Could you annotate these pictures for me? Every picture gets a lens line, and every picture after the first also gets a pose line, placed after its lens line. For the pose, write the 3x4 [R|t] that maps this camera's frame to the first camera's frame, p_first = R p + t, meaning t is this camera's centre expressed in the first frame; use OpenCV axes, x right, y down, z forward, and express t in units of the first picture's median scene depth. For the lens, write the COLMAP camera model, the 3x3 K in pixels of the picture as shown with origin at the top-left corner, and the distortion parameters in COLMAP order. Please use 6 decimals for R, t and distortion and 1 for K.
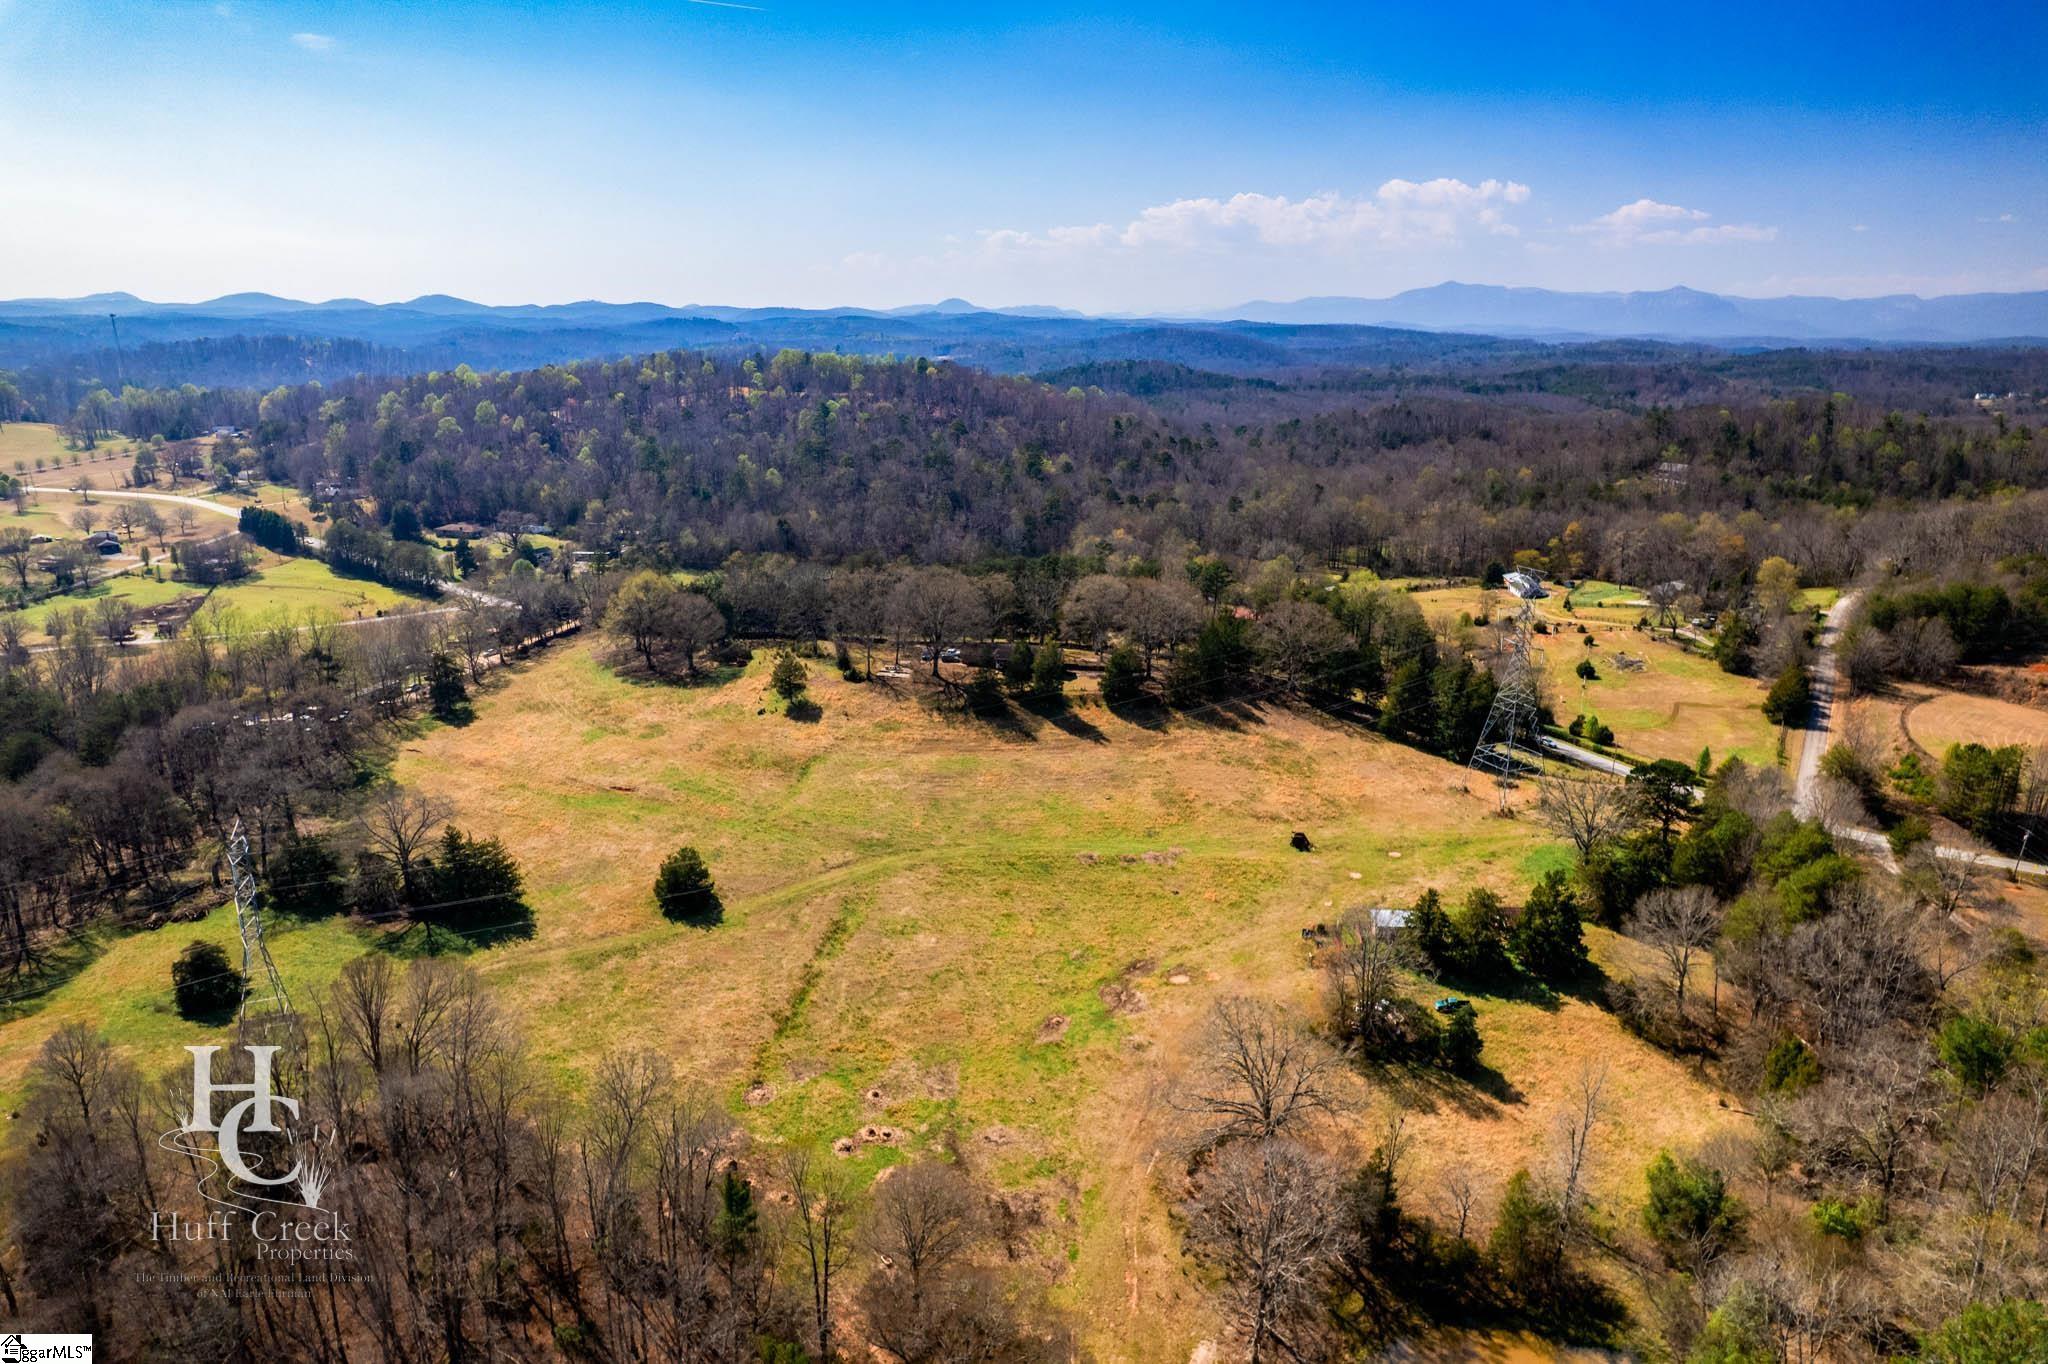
lens RADIAL K [[1321.5, 0, 1023.1], [0, 1321.5, 679.4], [0, 0, 1]] dist [-0.057796, 0.013556]
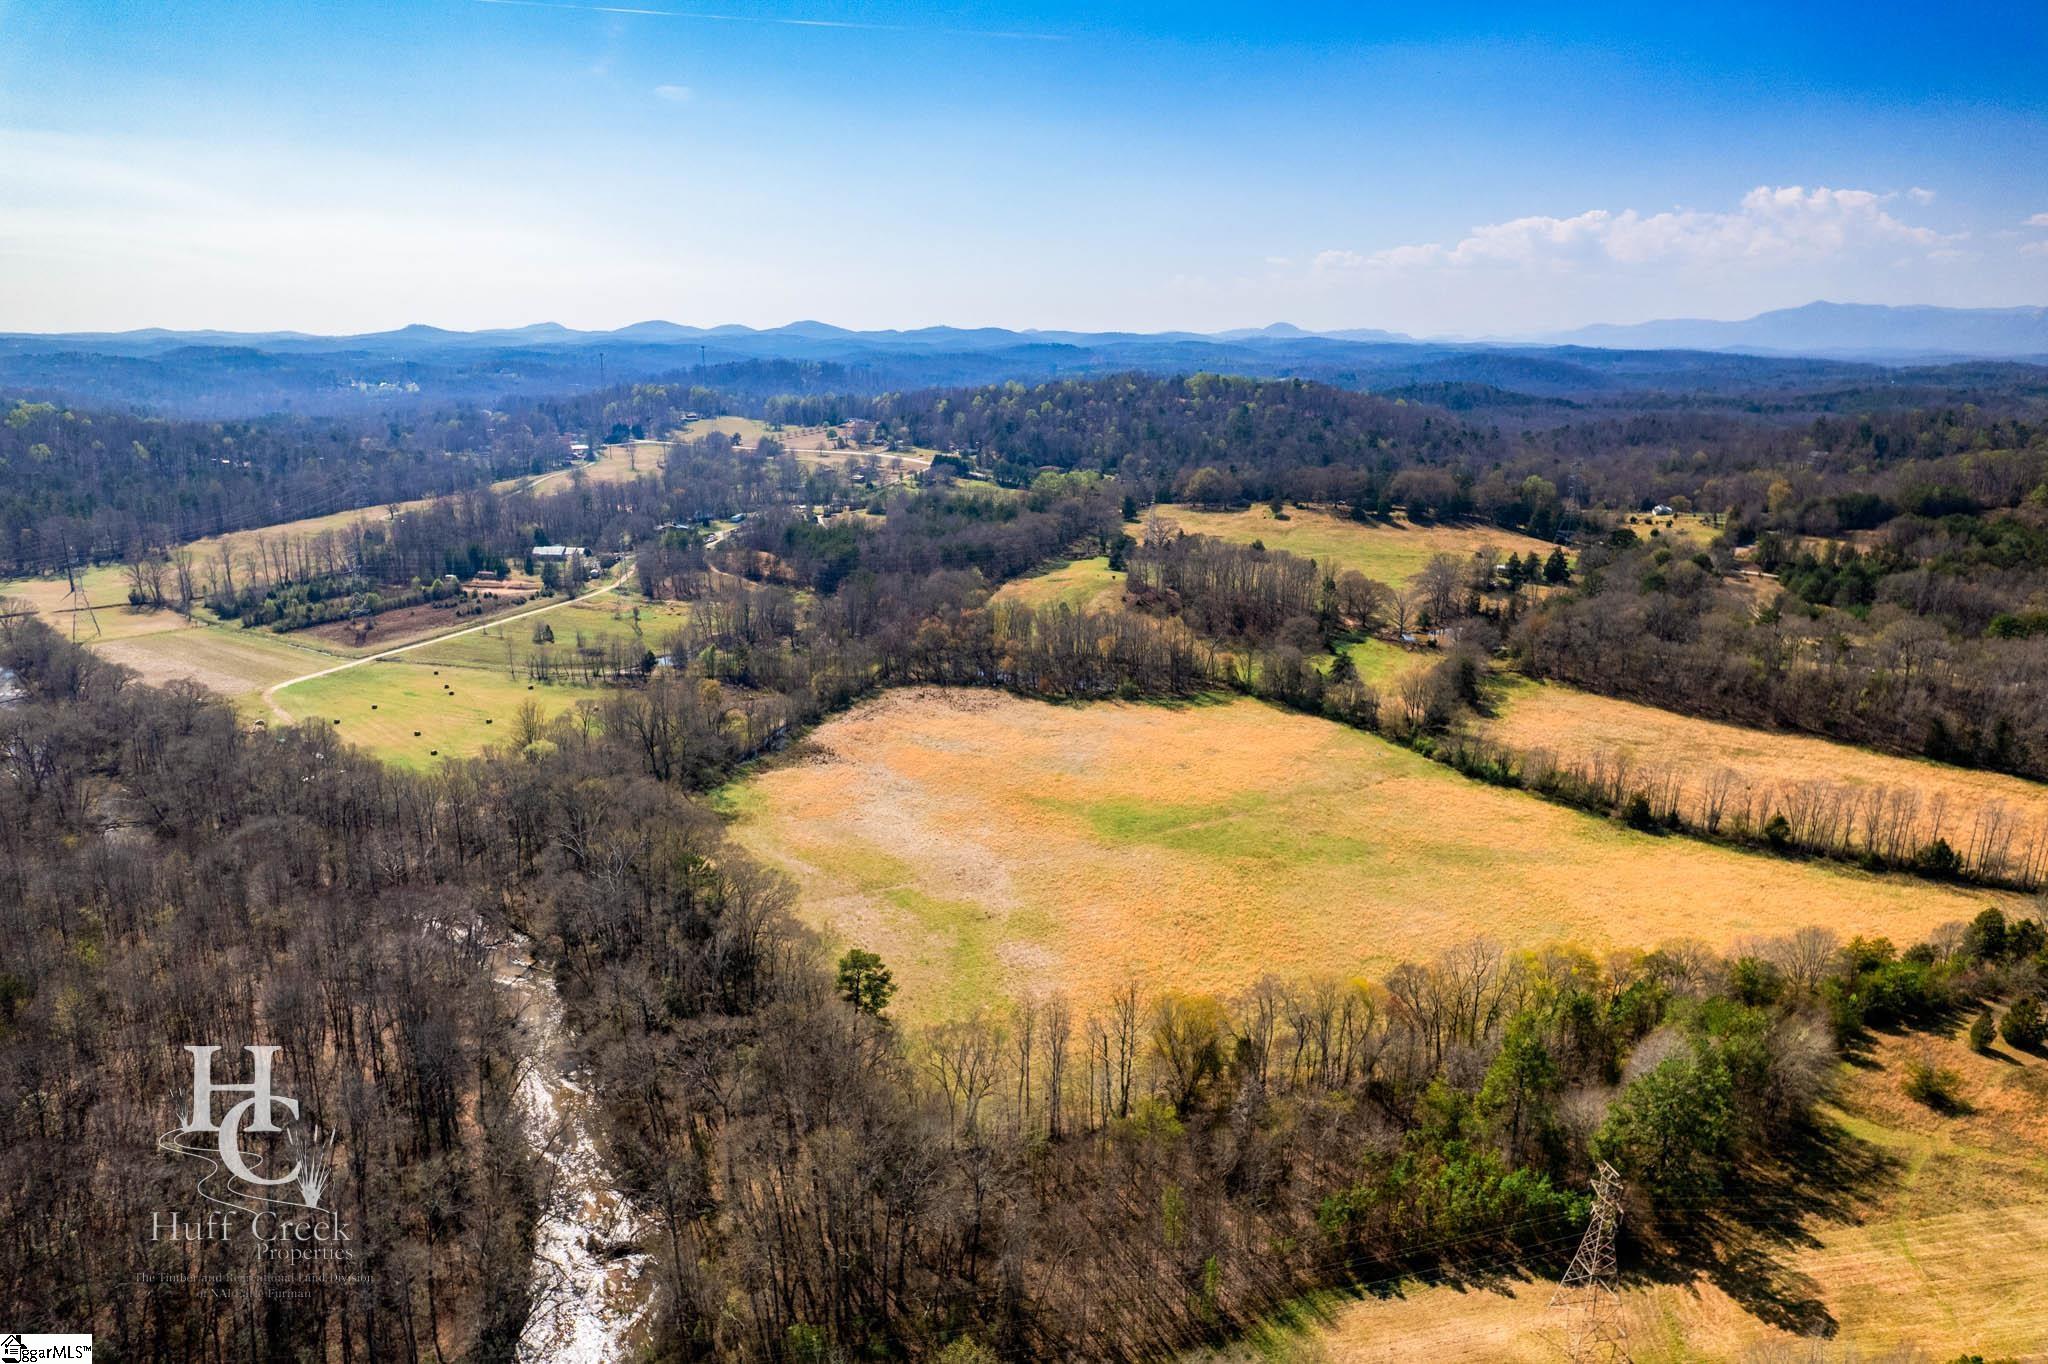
lens RADIAL K [[1321.5, 0, 1021.5], [0, 1321.5, 681.6], [0, 0, 1]] dist [-0.057796, 0.013556]
pose [[0.972058, 0.051023, -0.229127, -0.026488], [-0.054425, 0.998481, -0.008549, 0.169218], [0.228343, 0.020780, 0.973359, -0.677238]]
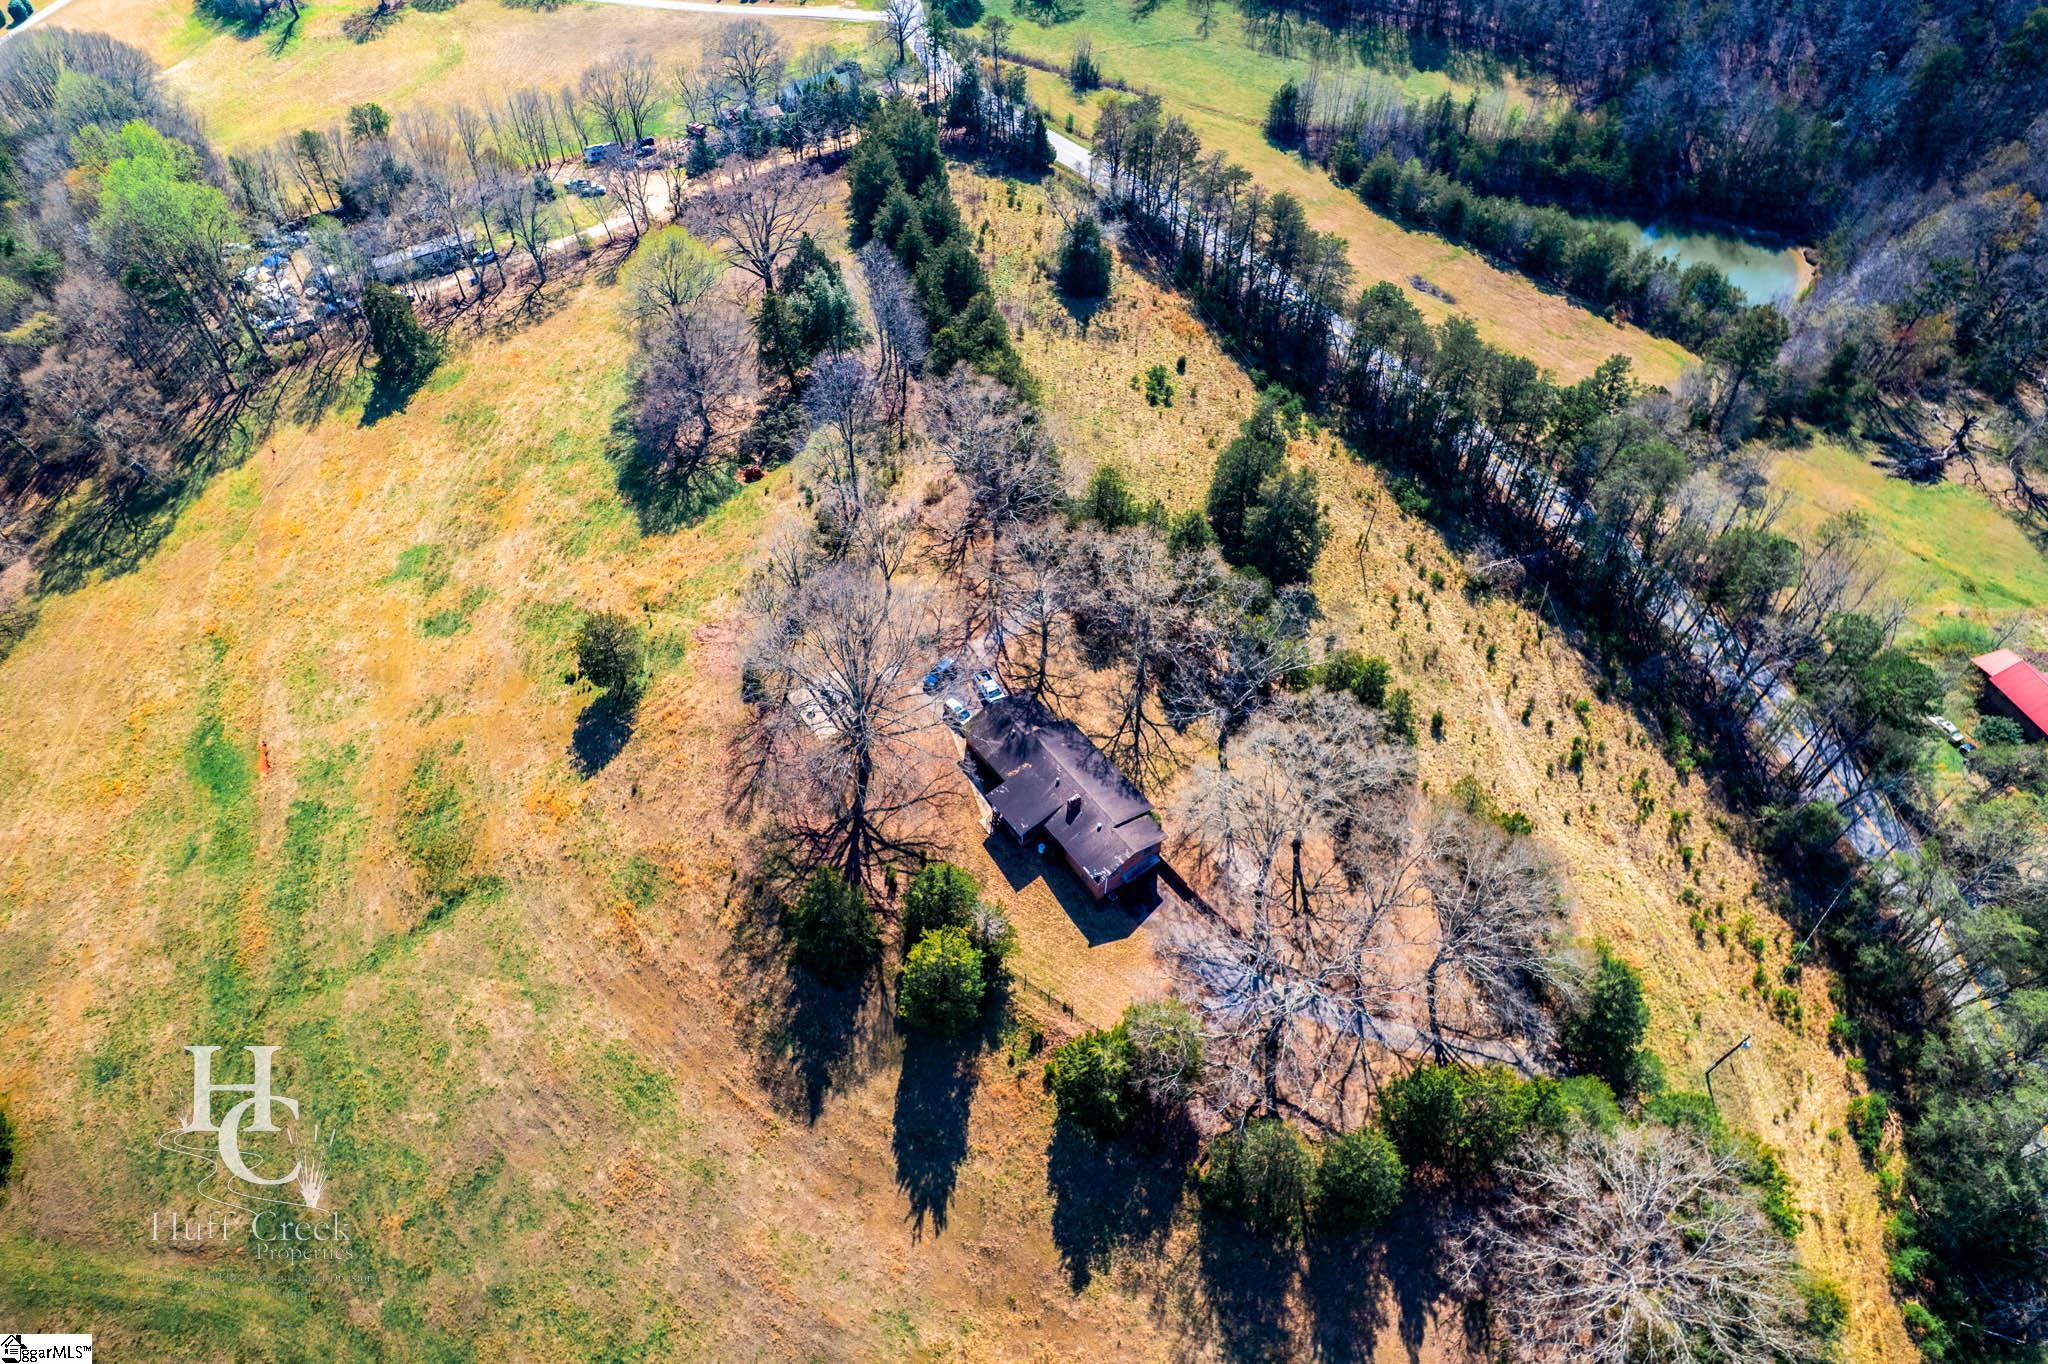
lens RADIAL K [[1321.5, 0, 1026.1], [0, 1321.5, 685.9], [0, 0, 1]] dist [-0.057796, 0.013556]
pose [[0.726340, 0.528627, -0.439300, 0.076577], [-0.193556, 0.770579, 0.607243, -0.149057], [0.659520, -0.356036, 0.662021, 0.344279]]
